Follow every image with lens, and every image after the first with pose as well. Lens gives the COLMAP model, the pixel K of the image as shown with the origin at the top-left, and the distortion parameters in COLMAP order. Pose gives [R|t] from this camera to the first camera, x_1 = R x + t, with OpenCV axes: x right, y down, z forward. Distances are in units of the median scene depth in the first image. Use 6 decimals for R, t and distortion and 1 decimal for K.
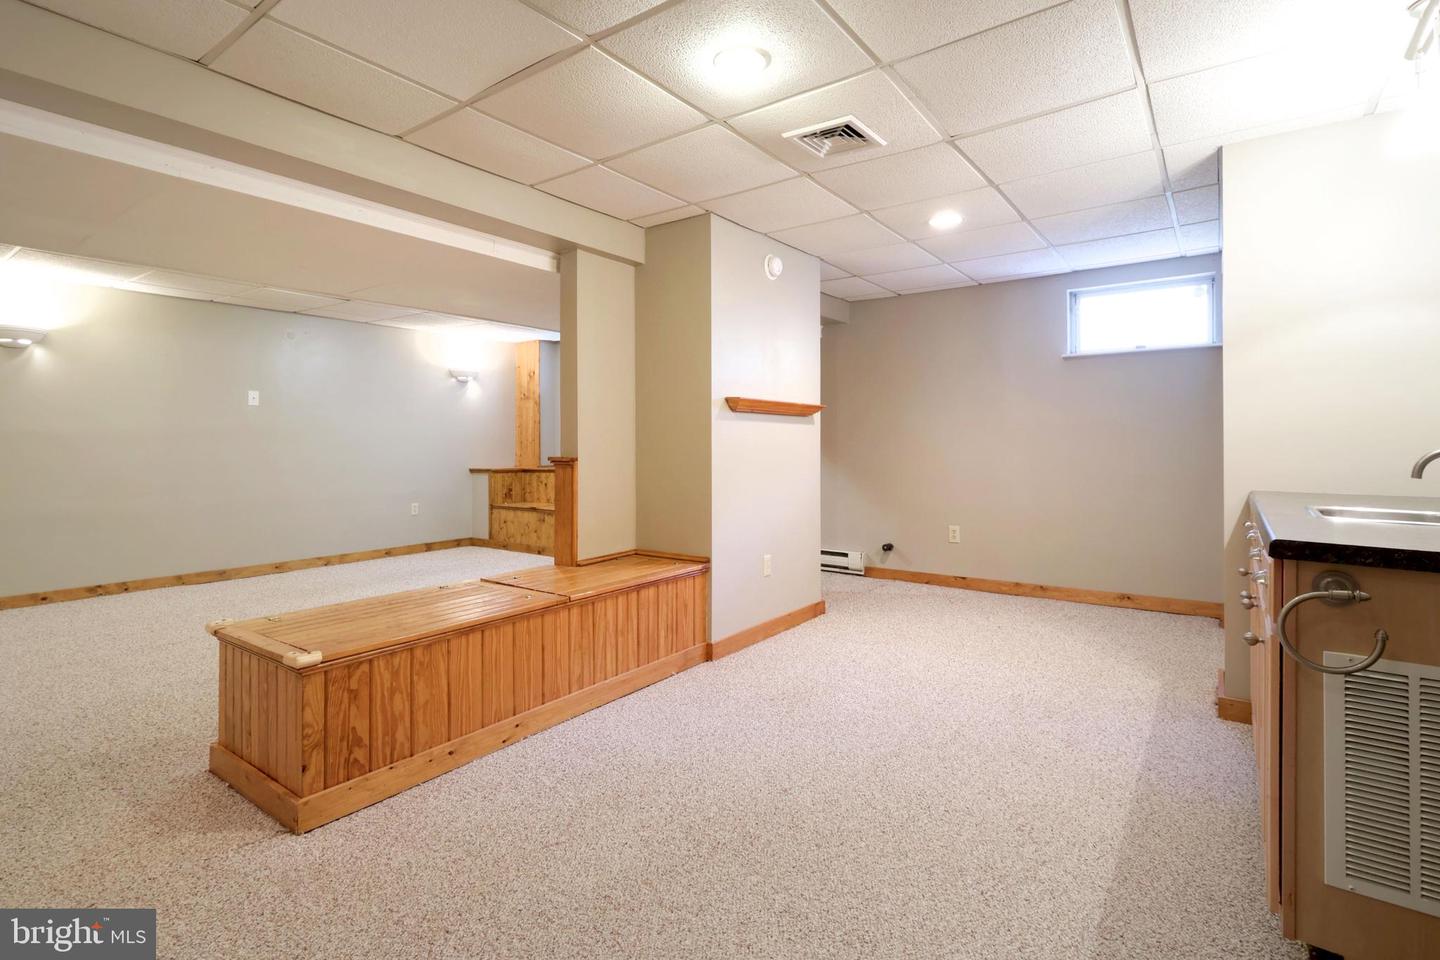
lens RADIAL K [[681.6, 0, 690.8], [0, 681.6, 435.1], [0, 0, 1]] dist [0.014183, -0.003905]
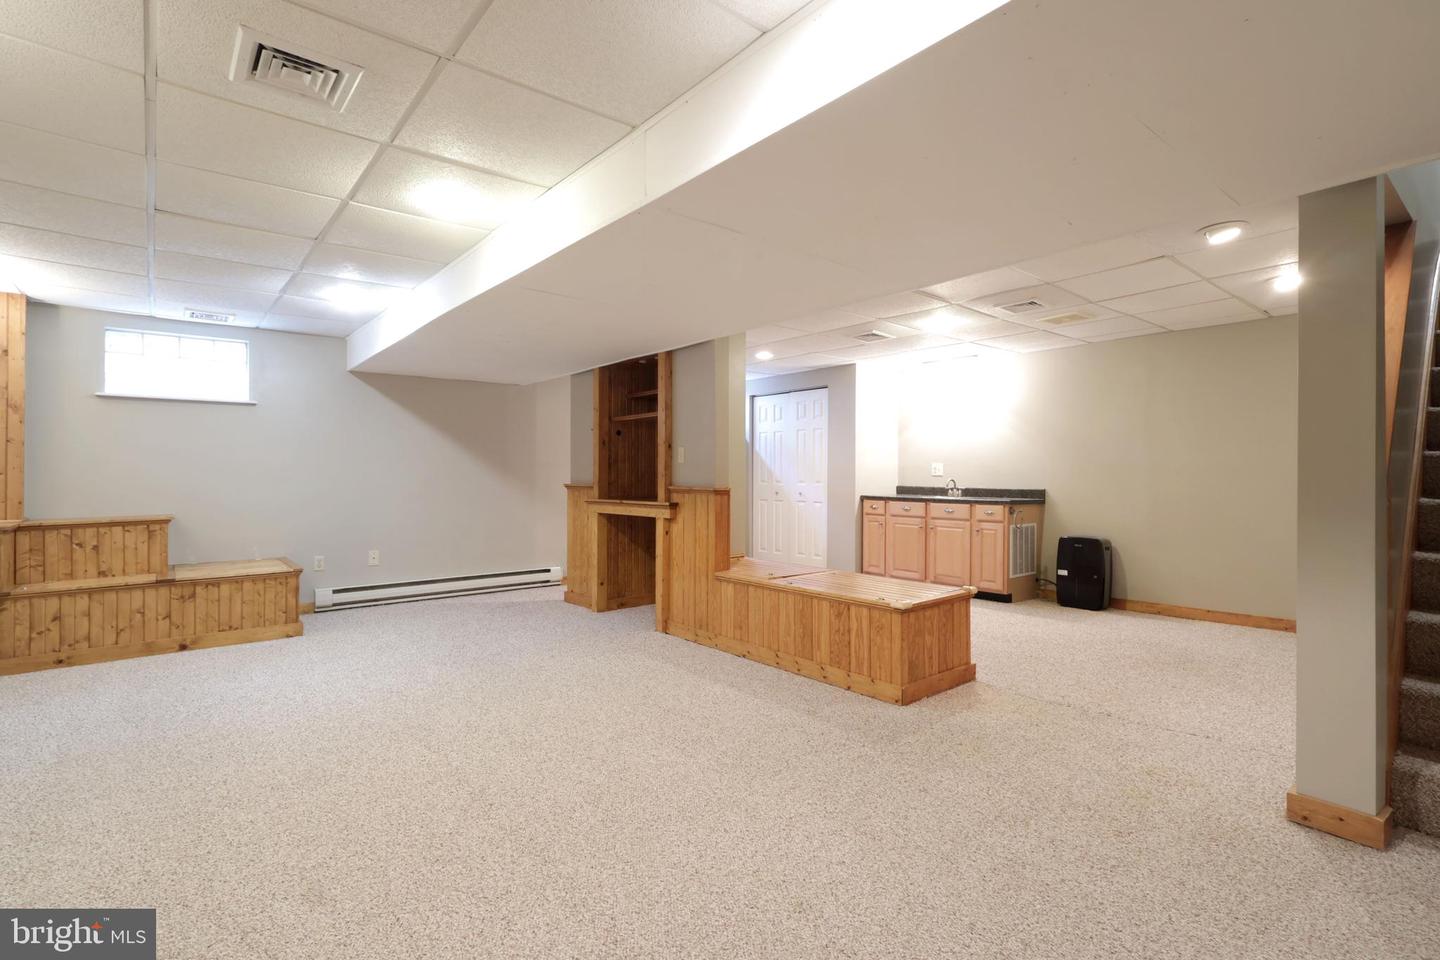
lens RADIAL K [[681.6, 0, 721.3], [0, 681.6, 467.7], [0, 0, 1]] dist [0.014183, -0.003905]
pose [[0.233211, 0.015476, 0.972303, -0.695937], [-0.008449, 0.999868, -0.013888, 0.006078], [-0.972389, -0.004977, 0.233311, 0.333262]]
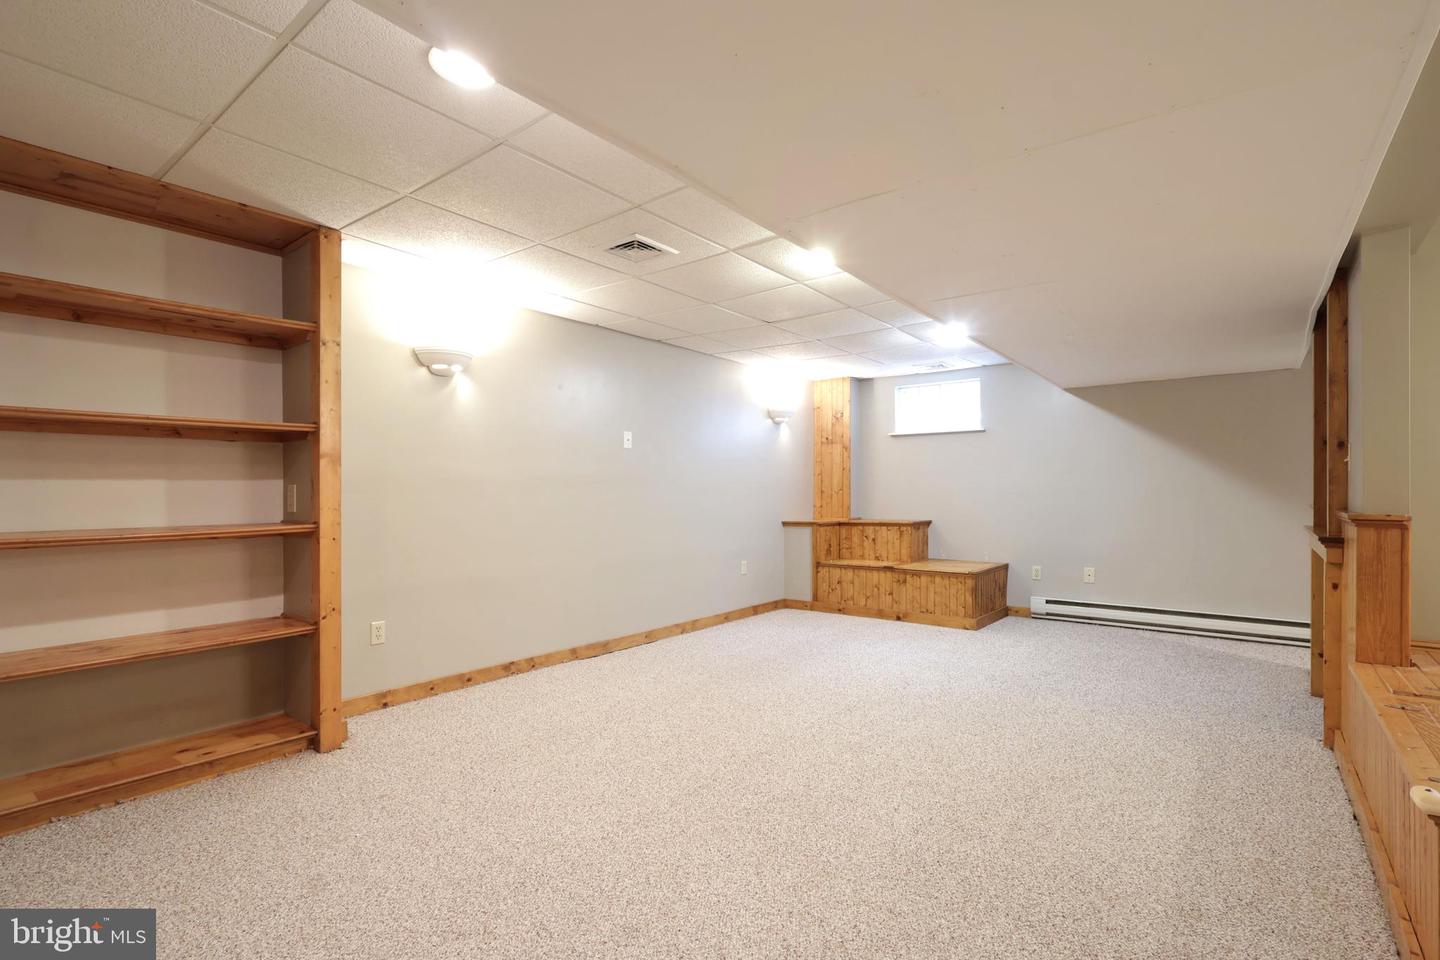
lens RADIAL K [[681.6, 0, 721.6], [0, 681.6, 480.2], [0, 0, 1]] dist [0.014183, -0.003905]
pose [[0.999964, 0.003380, -0.007731, -0.416085], [-0.003421, 0.999980, -0.005253, 0.000782], [0.007713, 0.005280, 0.999956, 0.118231]]
